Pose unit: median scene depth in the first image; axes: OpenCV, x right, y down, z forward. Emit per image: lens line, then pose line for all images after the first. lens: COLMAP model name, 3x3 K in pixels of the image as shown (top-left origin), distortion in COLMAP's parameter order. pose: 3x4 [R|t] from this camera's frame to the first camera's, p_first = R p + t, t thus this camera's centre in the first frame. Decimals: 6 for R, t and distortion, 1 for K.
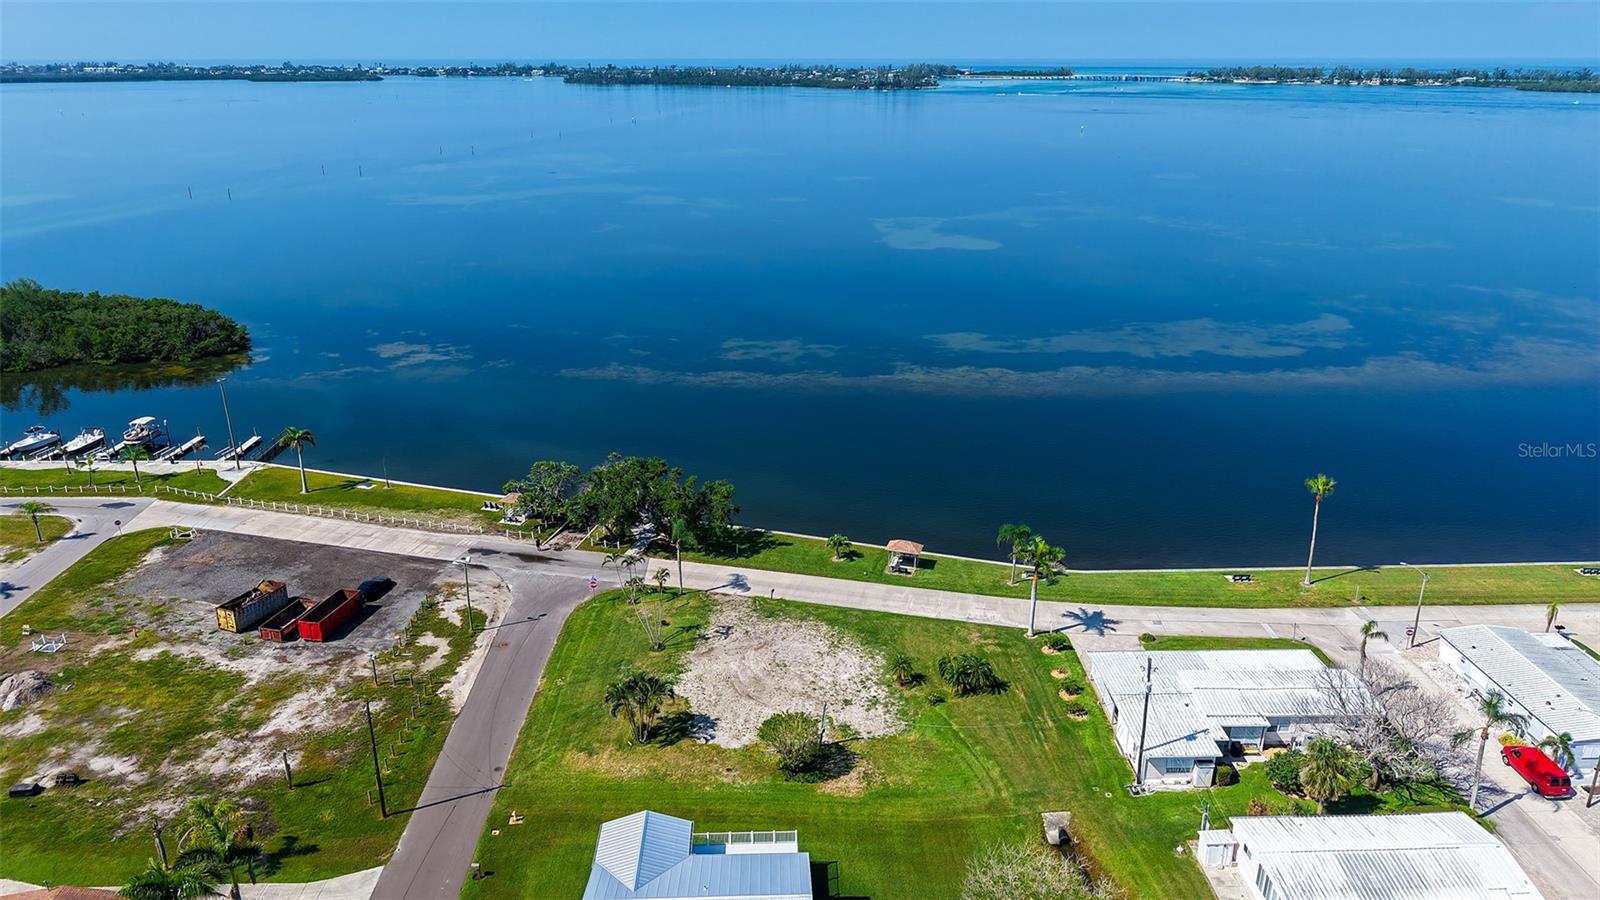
lens RADIAL K [[1075.4, 0, 796.7], [0, 1075.4, 449.8], [0, 0, 1]] dist [0.023707, -0.028946]
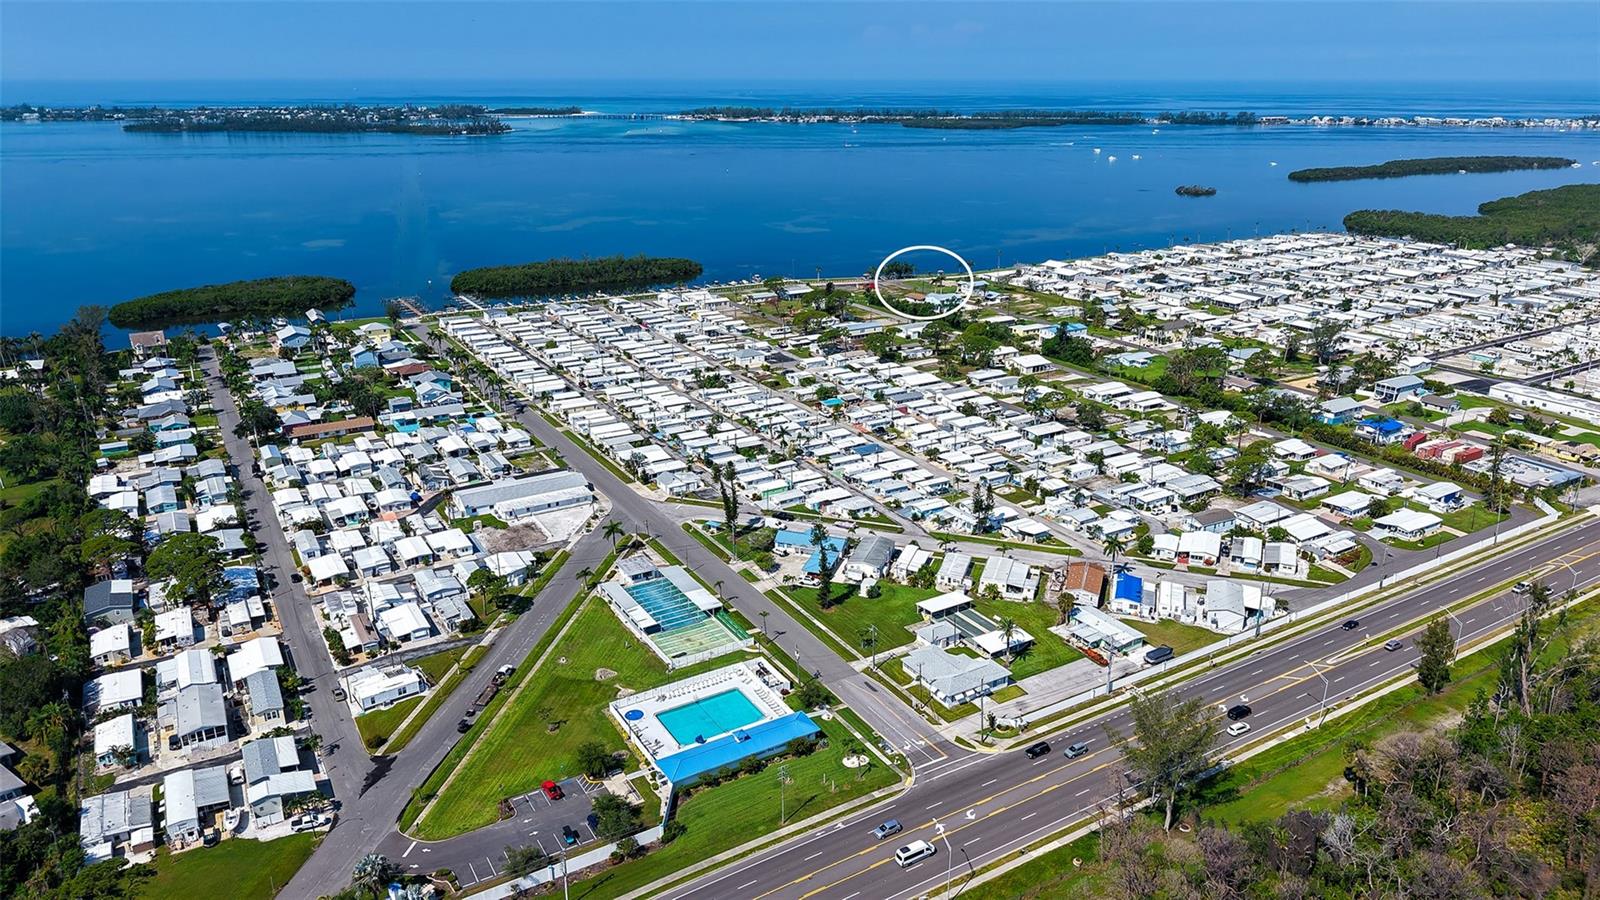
lens RADIAL K [[1075.4, 0, 796.7], [0, 1075.4, 449.8], [0, 0, 1]] dist [0.023707, -0.028946]
pose [[0.874218, -0.159446, 0.458607, -3.601954], [0.165876, 0.985790, 0.026535, 0.803866], [-0.456321, 0.052875, 0.888243, -3.977173]]
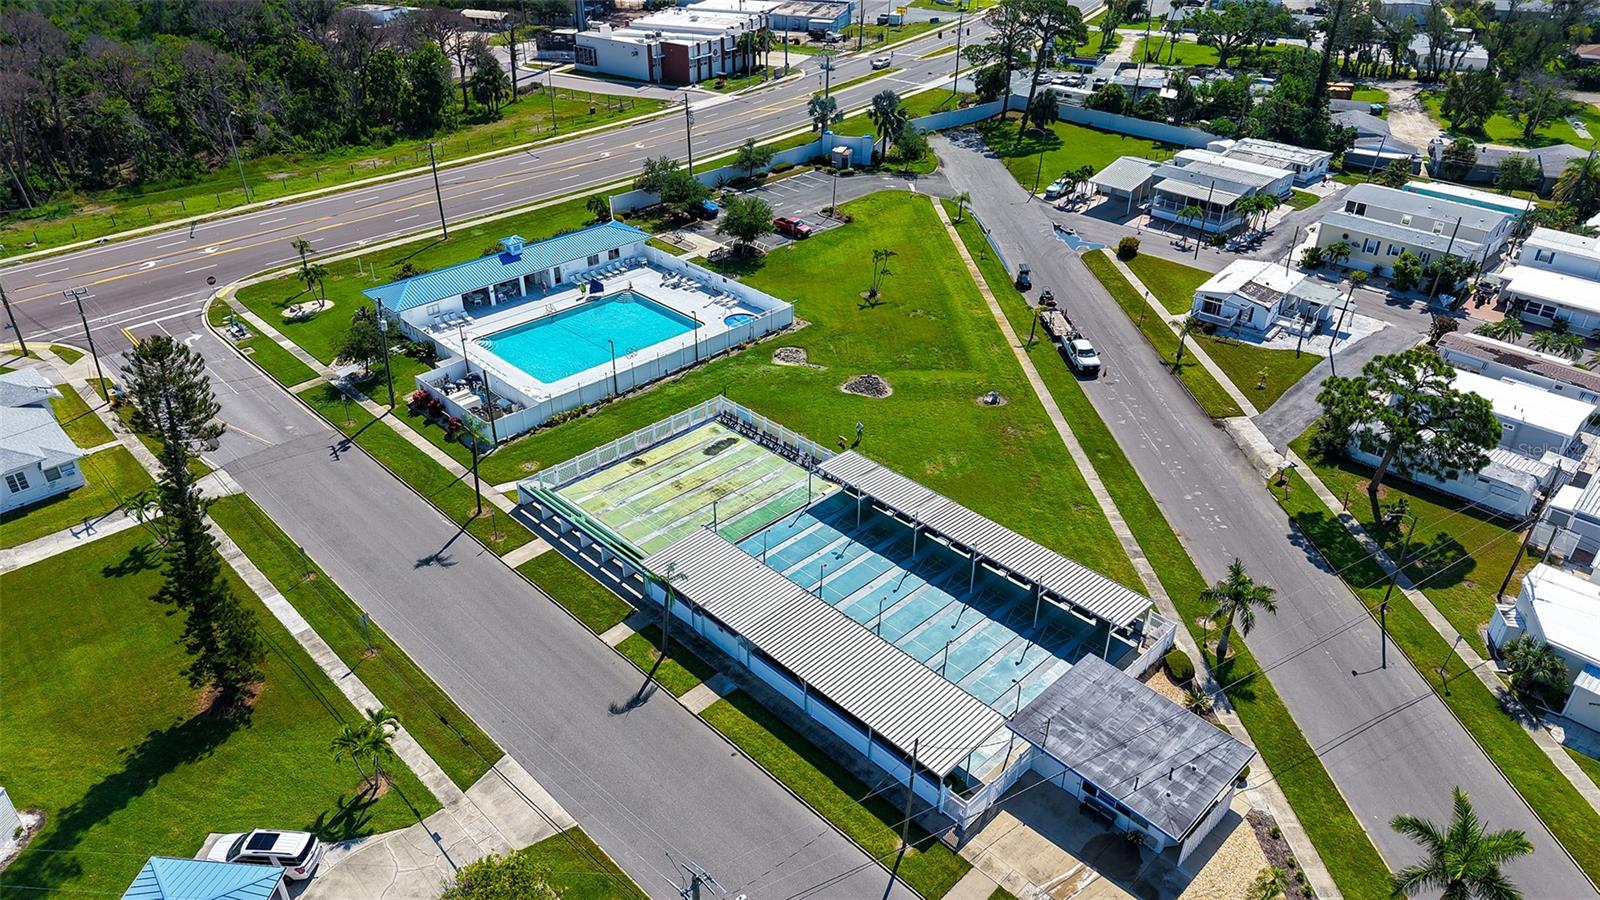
lens RADIAL K [[1075.4, 0, 796.7], [0, 1075.4, 449.8], [0, 0, 1]] dist [0.023707, -0.028946]
pose [[-0.734547, 0.346137, -0.583635, -2.447715], [-0.233454, 0.678692, 0.696331, 0.656872], [0.637134, 0.647740, -0.417724, -1.542940]]
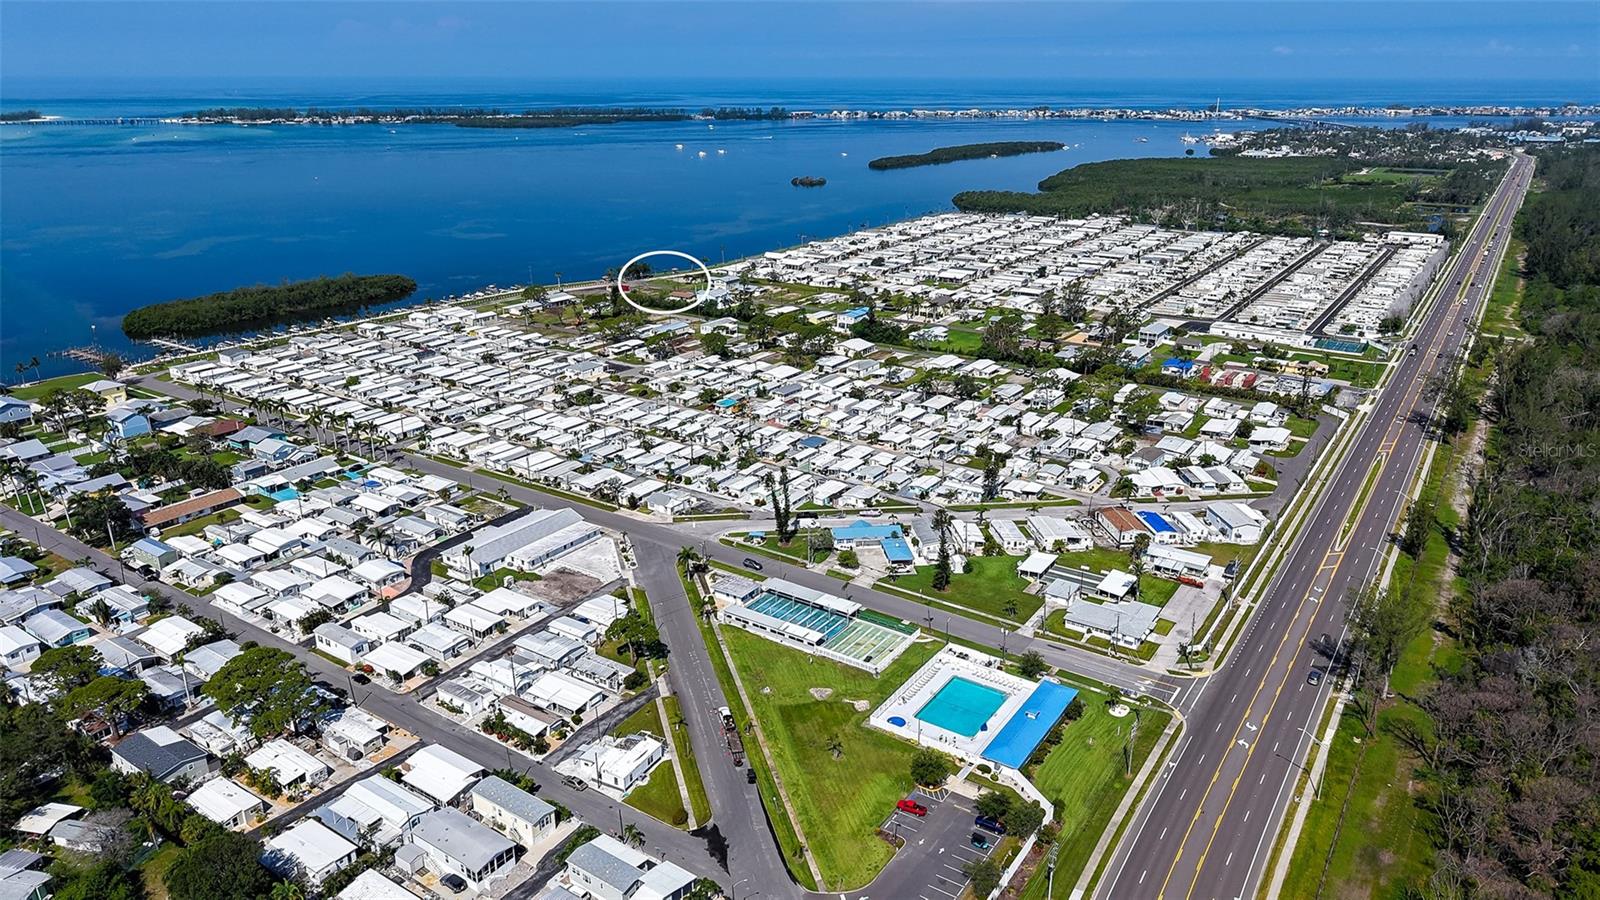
lens RADIAL K [[1075.4, 0, 796.7], [0, 1075.4, 449.8], [0, 0, 1]] dist [0.023707, -0.028946]
pose [[0.586373, -0.267614, 0.764559, -4.496354], [0.276898, 0.953215, 0.121283, 0.529390], [-0.761245, 0.140588, 0.633041, -3.235561]]
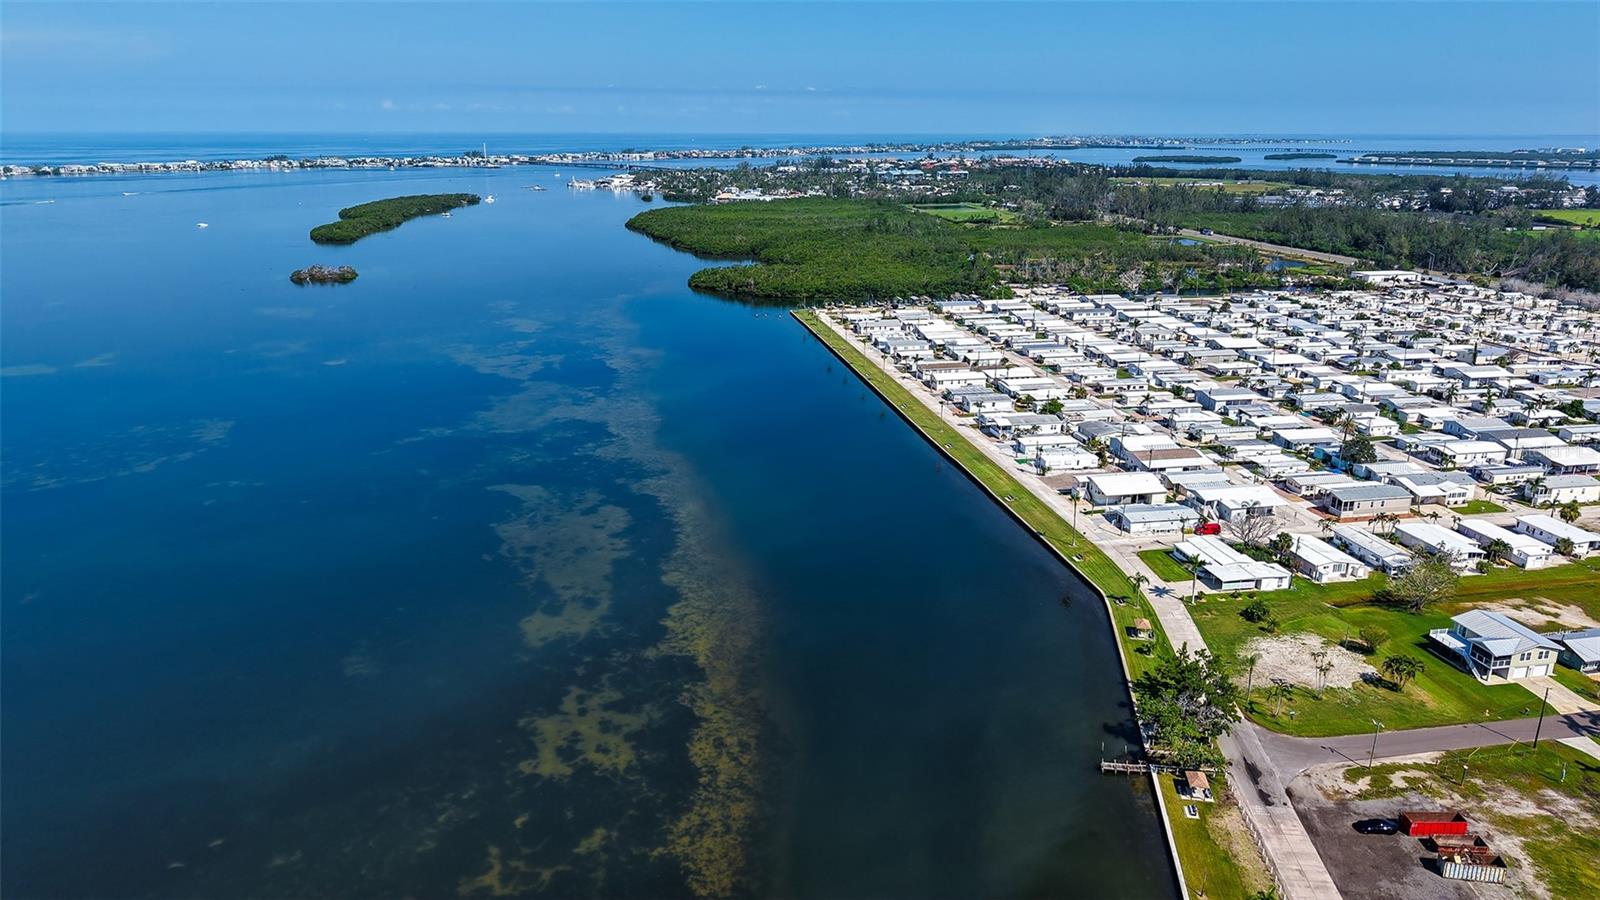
lens RADIAL K [[1075.9, 0, 799.4], [0, 1075.9, 439.6], [0, 0, 1]] dist [0.026587, -0.019079]
pose [[-0.152780, -0.274752, 0.949299, -1.443449], [0.339309, 0.887601, 0.311503, -0.939573], [-0.928185, 0.369697, -0.042381, 1.605158]]
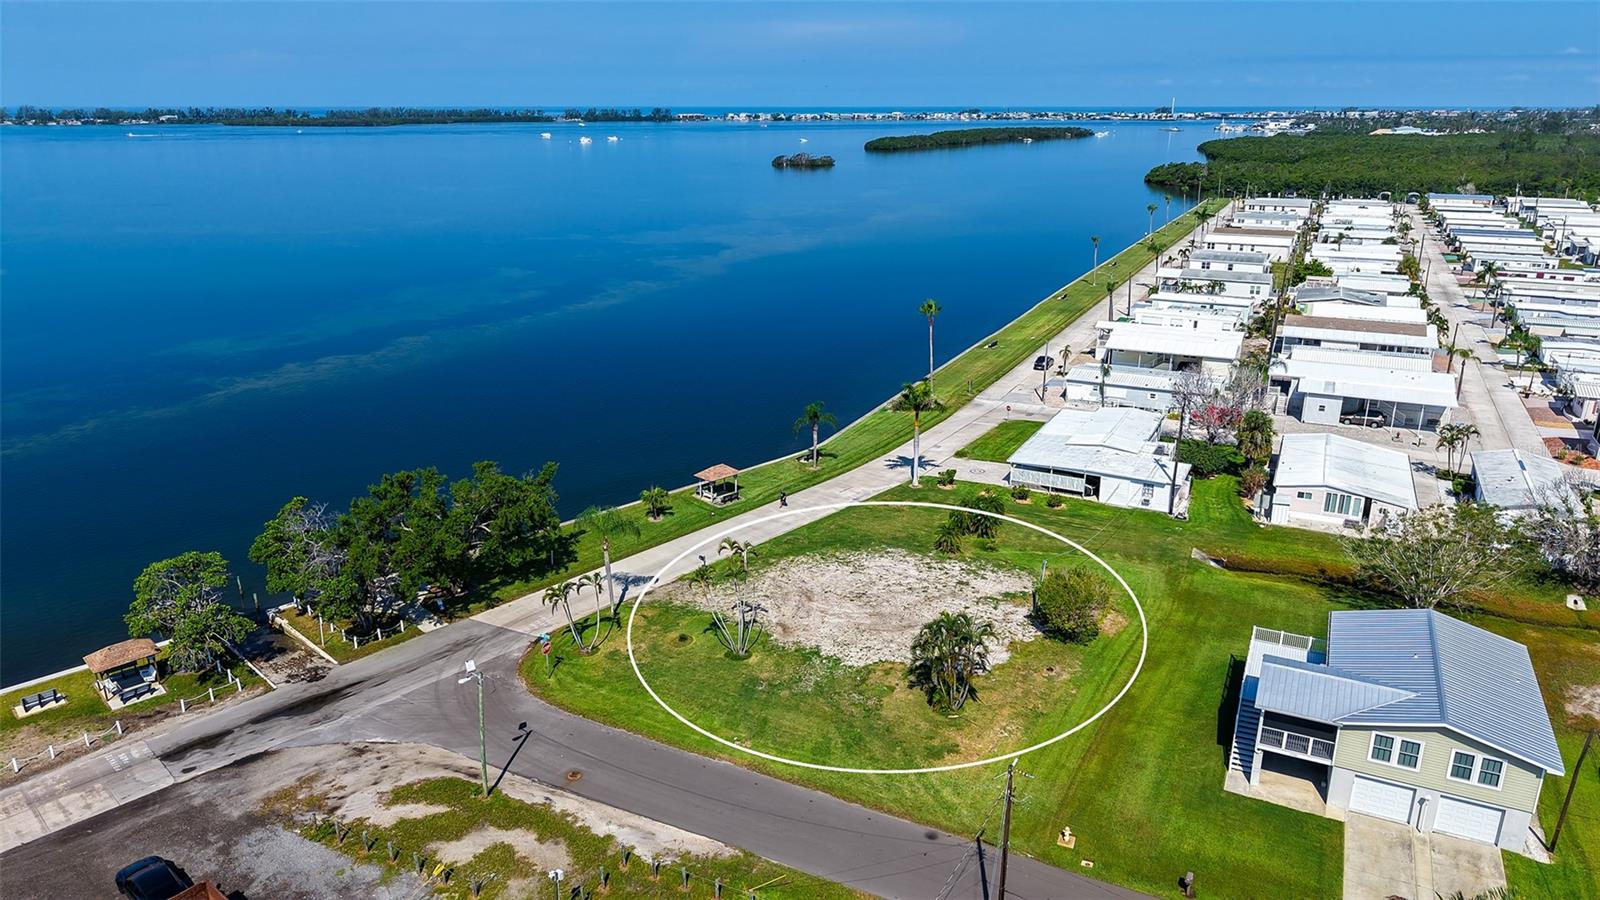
lens RADIAL K [[1075.4, 0, 796.7], [0, 1075.4, 449.8], [0, 0, 1]] dist [0.023707, -0.028946]
pose [[0.473761, -0.268738, 0.838648, -0.629678], [0.303533, 0.943779, 0.130957, -0.019494], [-0.826691, 0.192515, 0.528697, 0.552217]]
